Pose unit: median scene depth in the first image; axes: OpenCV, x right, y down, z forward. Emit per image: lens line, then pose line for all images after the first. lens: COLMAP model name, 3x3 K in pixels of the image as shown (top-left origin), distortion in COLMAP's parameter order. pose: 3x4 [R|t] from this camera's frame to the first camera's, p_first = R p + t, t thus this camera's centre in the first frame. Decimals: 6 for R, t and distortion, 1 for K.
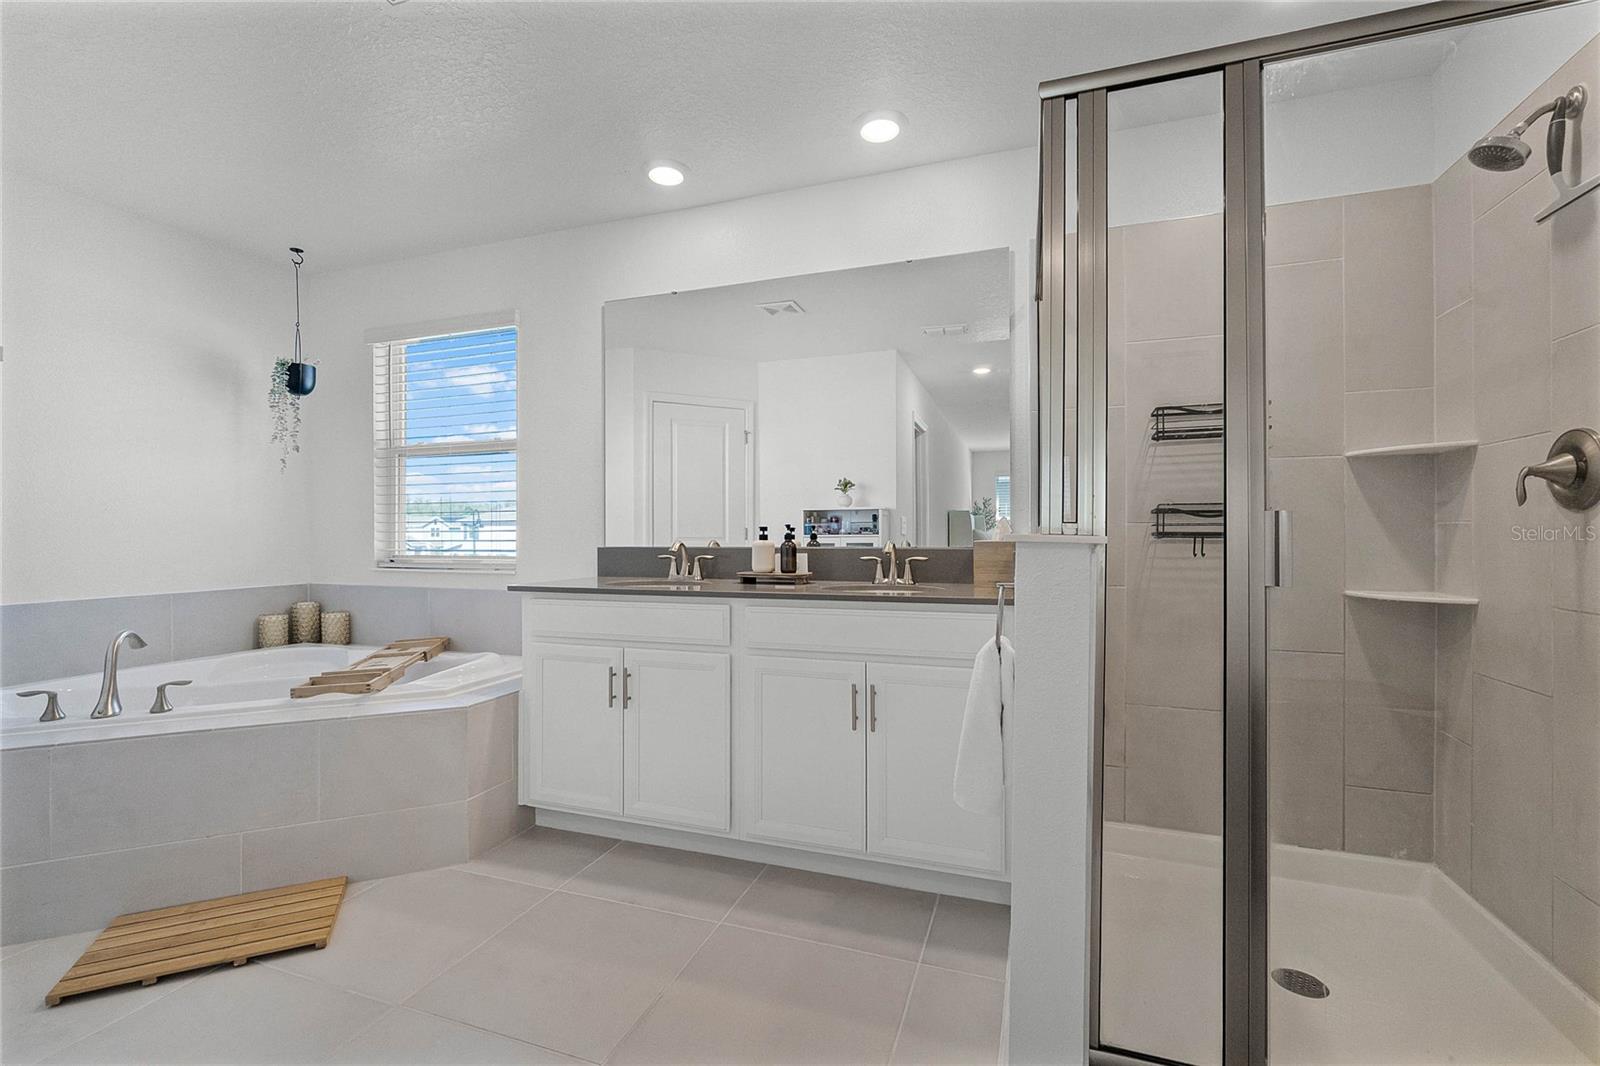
lens RADIAL K [[689.6, 0, 795.6], [0, 689.6, 536.5], [0, 0, 1]] dist [-0.006427, 0.000121]
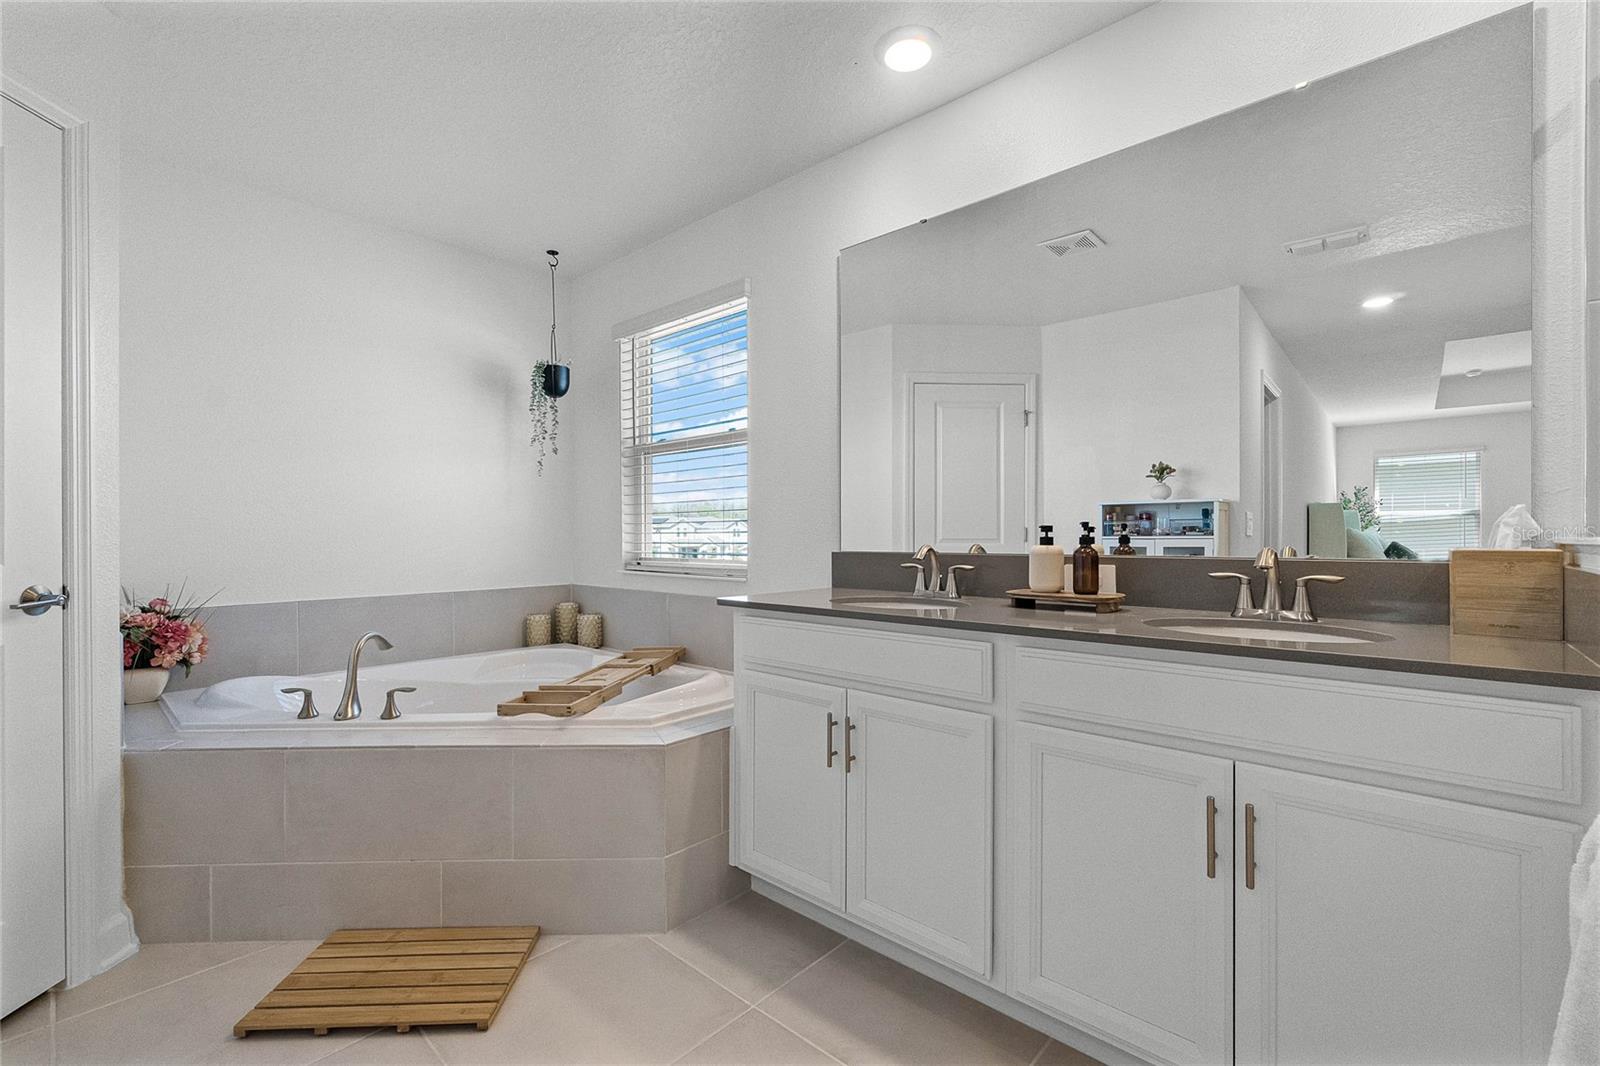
lens RADIAL K [[689.6, 0, 795.6], [0, 689.6, 536.5], [0, 0, 1]] dist [-0.006427, 0.000121]
pose [[0.921000, 0.000698, -0.389562, -0.008603], [-0.000706, 1.000000, 0.000123, -0.002929], [0.389562, 0.000162, 0.921000, 0.251595]]
